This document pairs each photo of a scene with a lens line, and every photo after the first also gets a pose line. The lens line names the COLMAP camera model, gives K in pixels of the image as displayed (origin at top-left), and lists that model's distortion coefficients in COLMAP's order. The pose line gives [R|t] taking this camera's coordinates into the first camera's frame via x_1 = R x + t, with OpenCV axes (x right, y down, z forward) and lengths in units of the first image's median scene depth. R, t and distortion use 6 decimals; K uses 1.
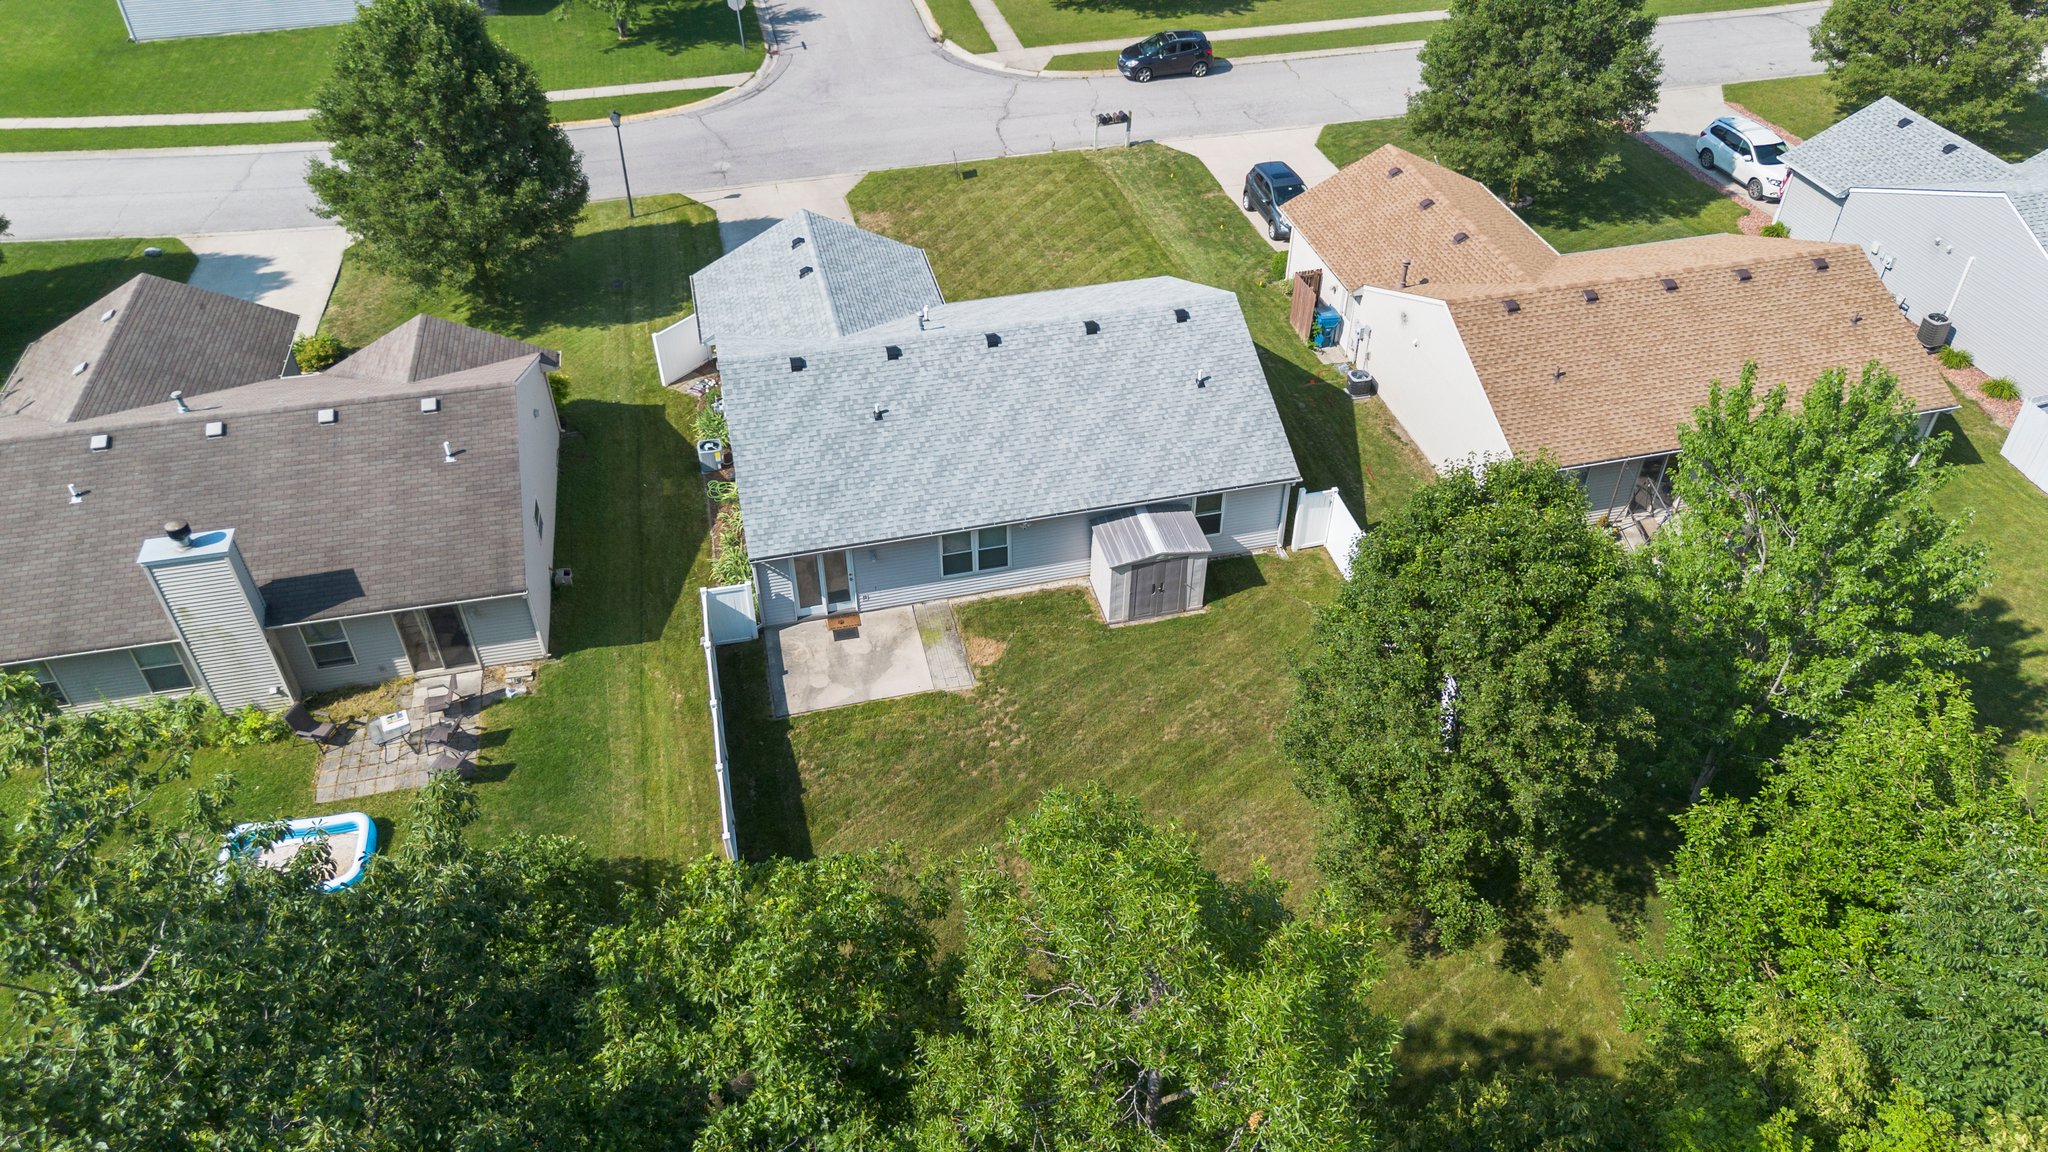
lens RADIAL K [[1459.7, 0, 1024.8], [0, 1459.7, 572.5], [0, 0, 1]] dist [0.049495, -0.055172]
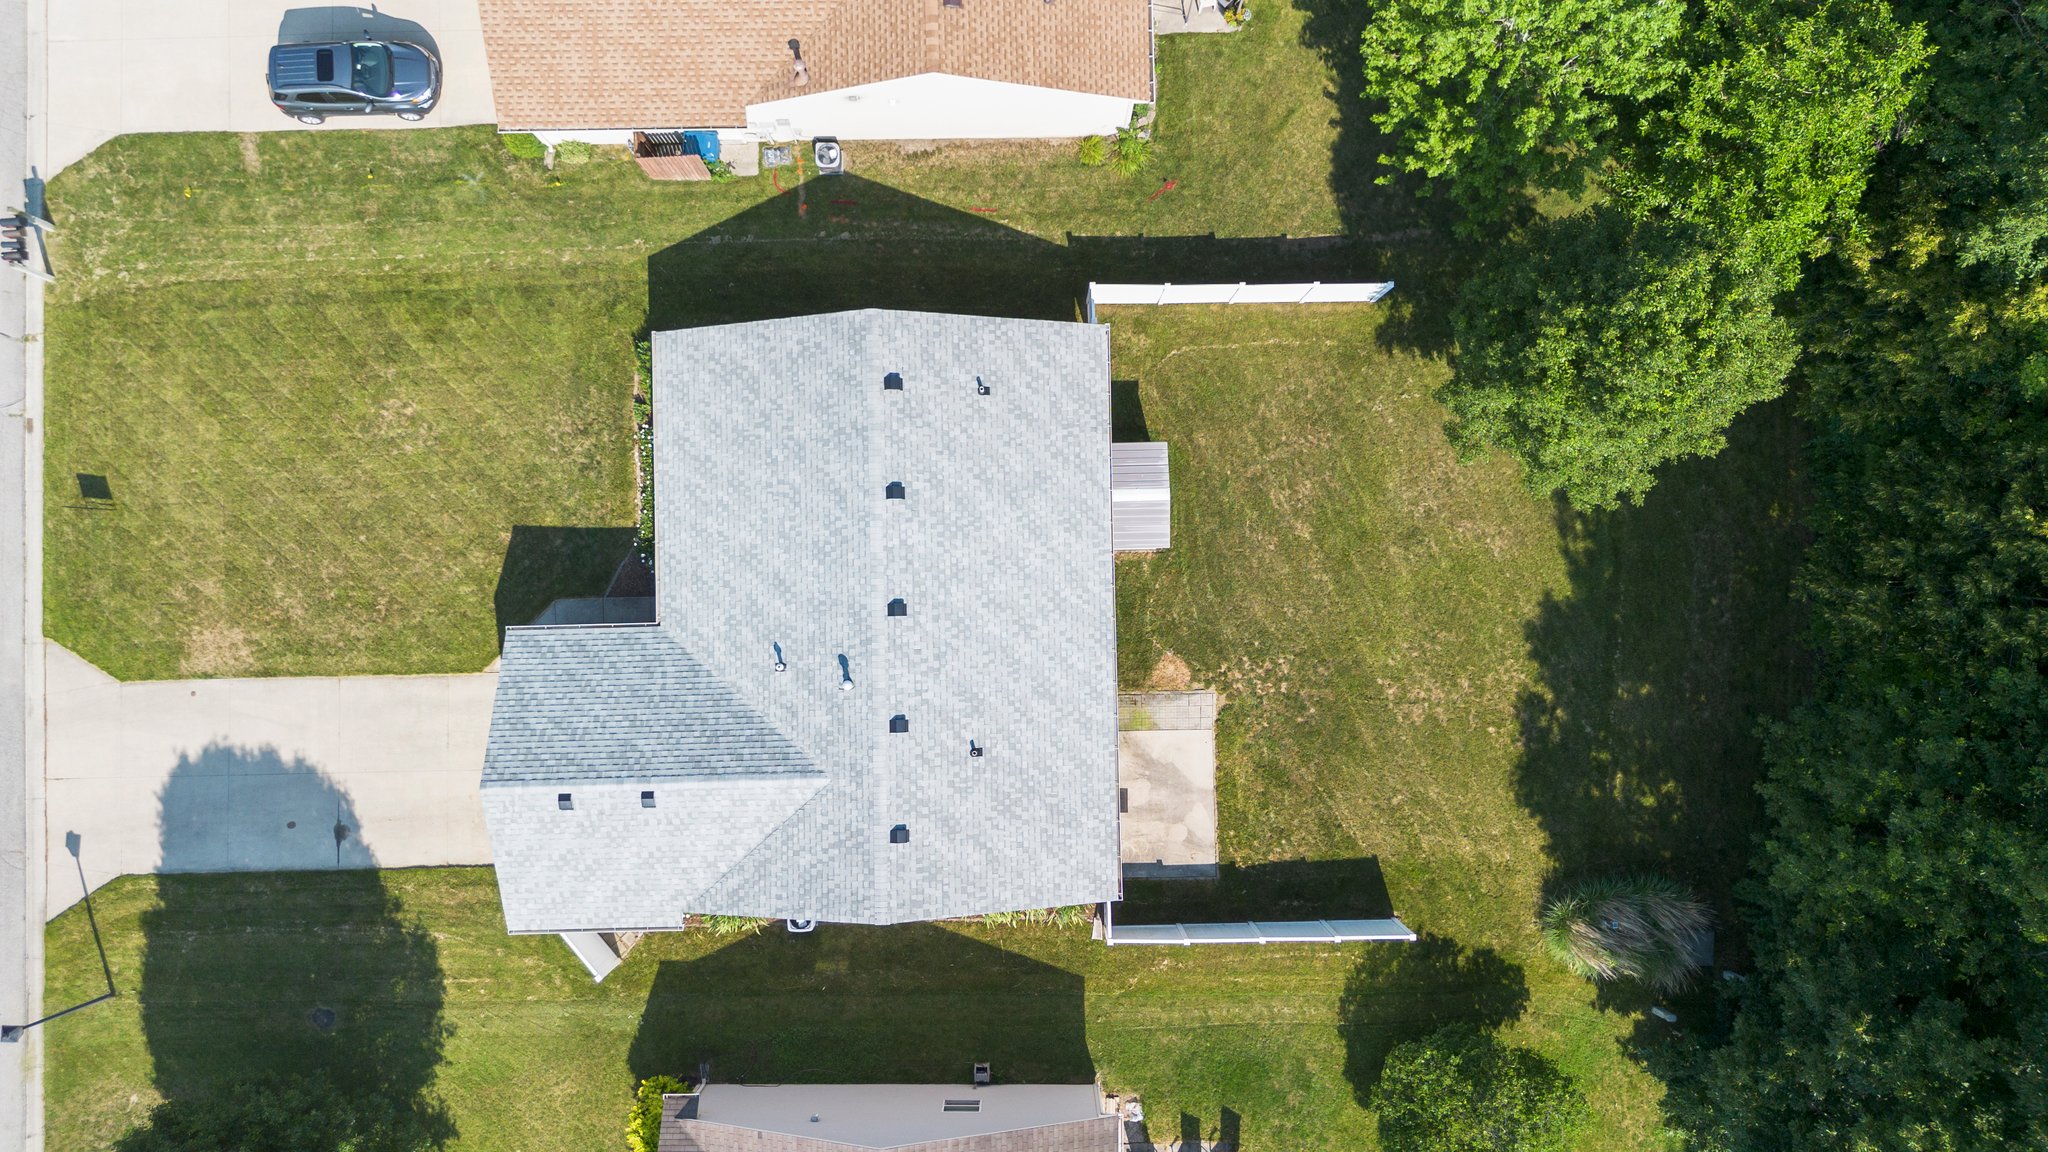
lens RADIAL K [[1459.7, 0, 1024.8], [0, 1459.7, 572.5], [0, 0, 1]] dist [0.049495, -0.055172]
pose [[0.211966, -0.976497, 0.039038, -0.018821], [0.618584, 0.164986, 0.768202, -0.800309], [-0.756587, -0.138685, 0.639017, 0.399031]]
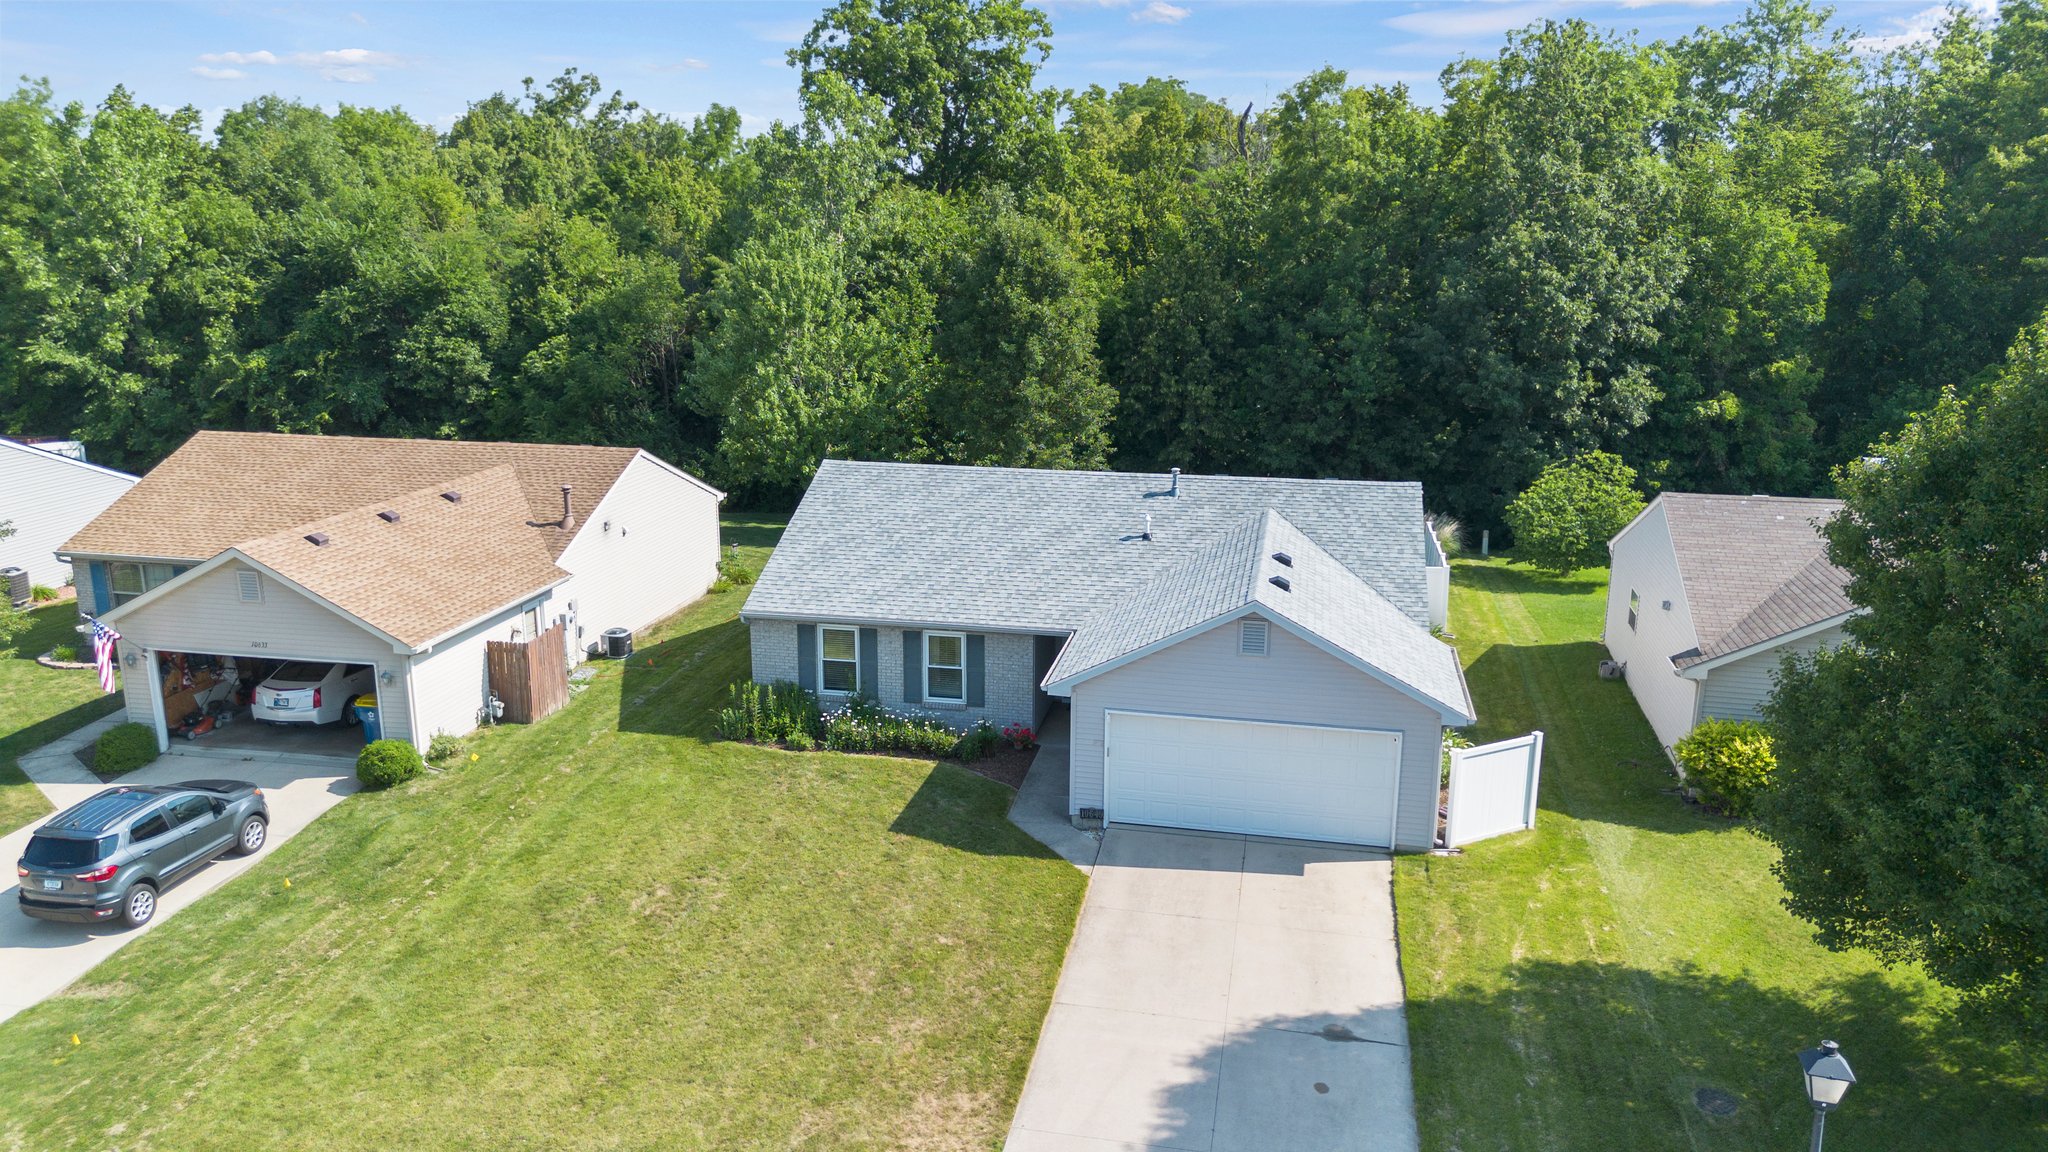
lens RADIAL K [[1454.9, 0, 1025.8], [0, 1454.9, 574.5], [0, 0, 1]] dist [0.067819, -0.071782]
pose [[-0.908752, -0.100404, 0.405078, -0.352820], [0.265678, 0.609358, 0.747060, -0.822580], [-0.321845, 0.786513, -0.527080, 1.570626]]
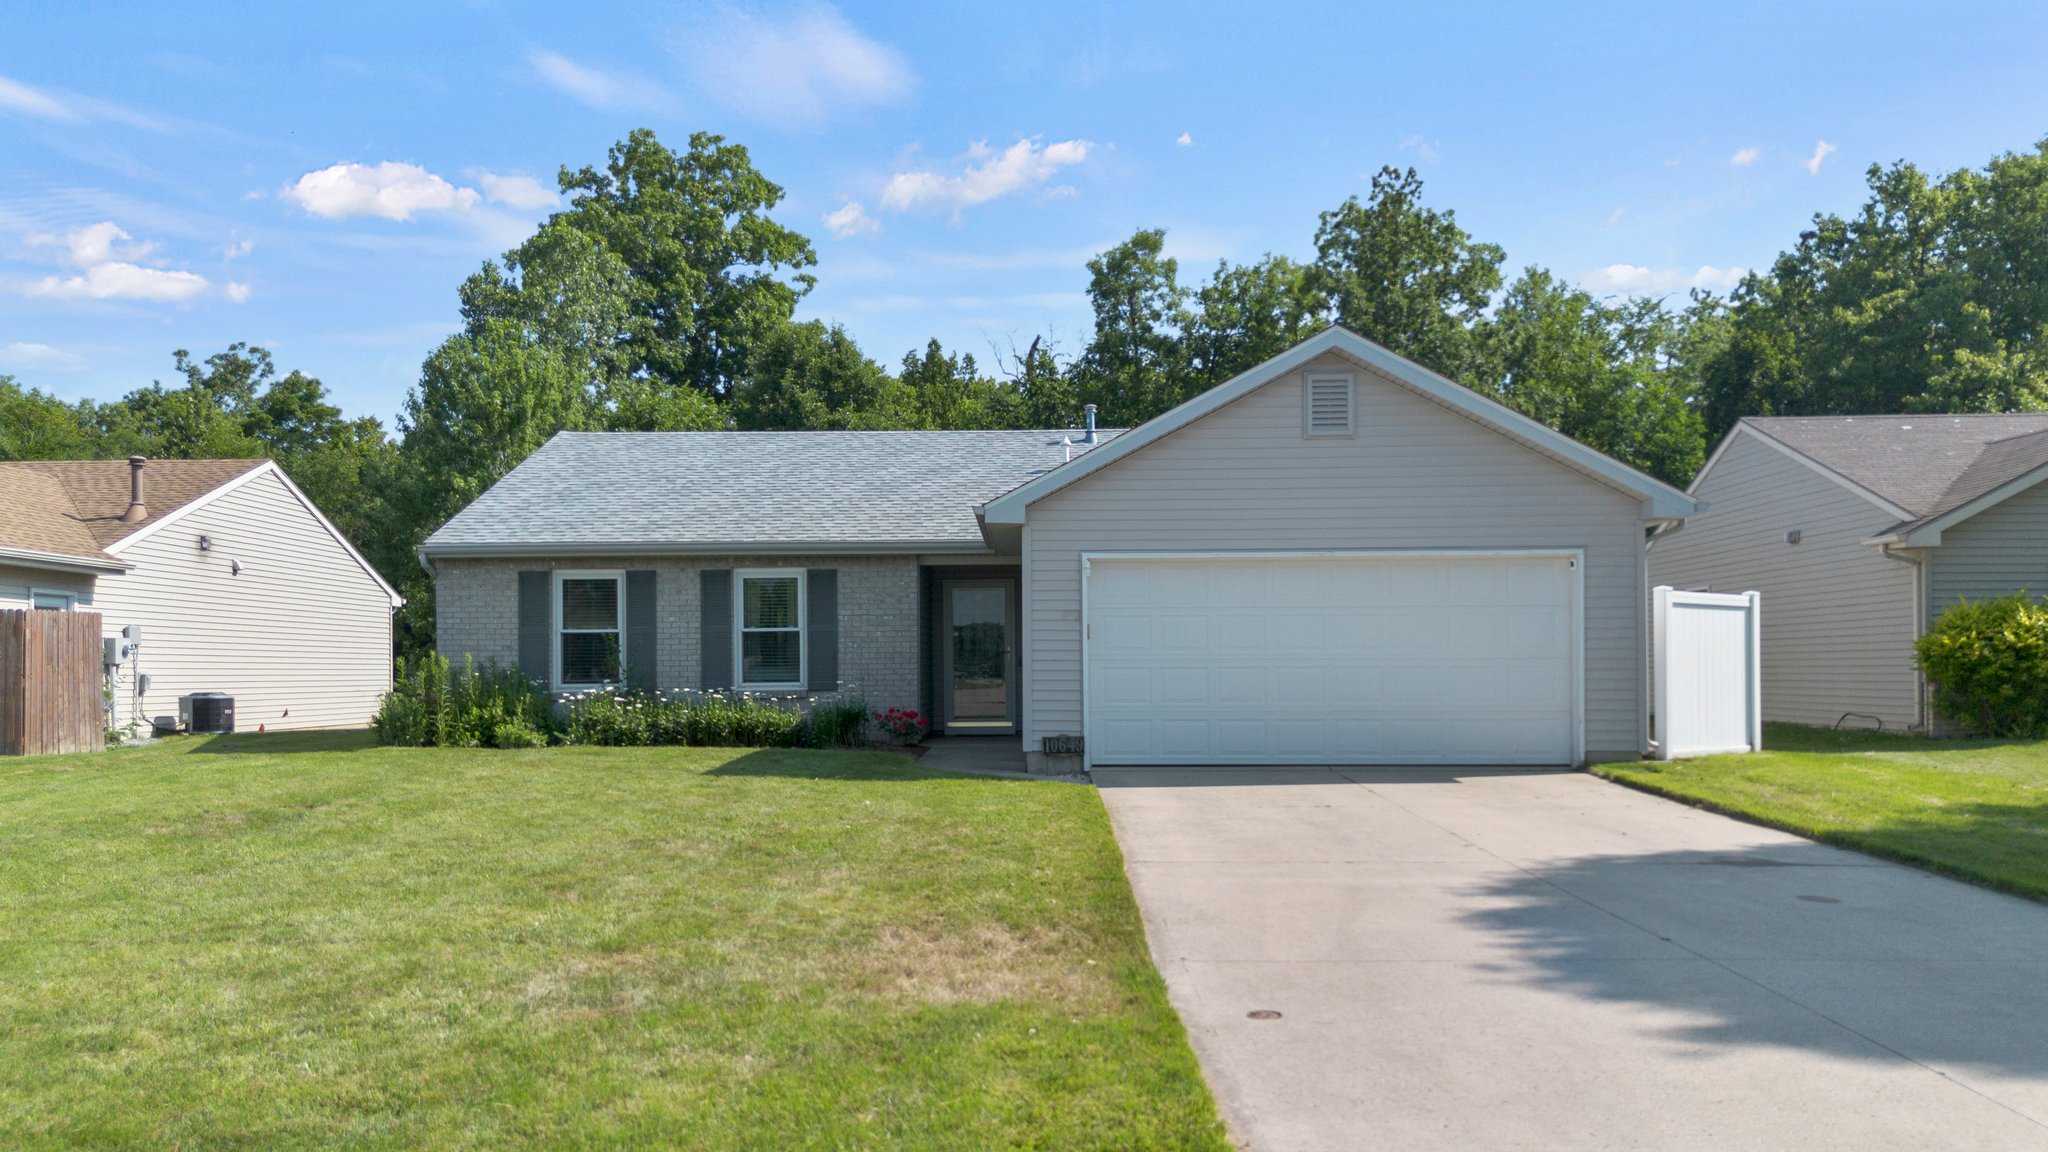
lens RADIAL K [[1488.8, 0, 1020.2], [0, 1488.8, 677.3], [0, 0, 1]] dist [0.065264, -0.067296]
pose [[-0.969175, 0.012903, 0.246033, -0.197529], [0.166979, 0.768681, 0.617453, -0.486439], [-0.181154, 0.639502, -0.747141, 1.576336]]
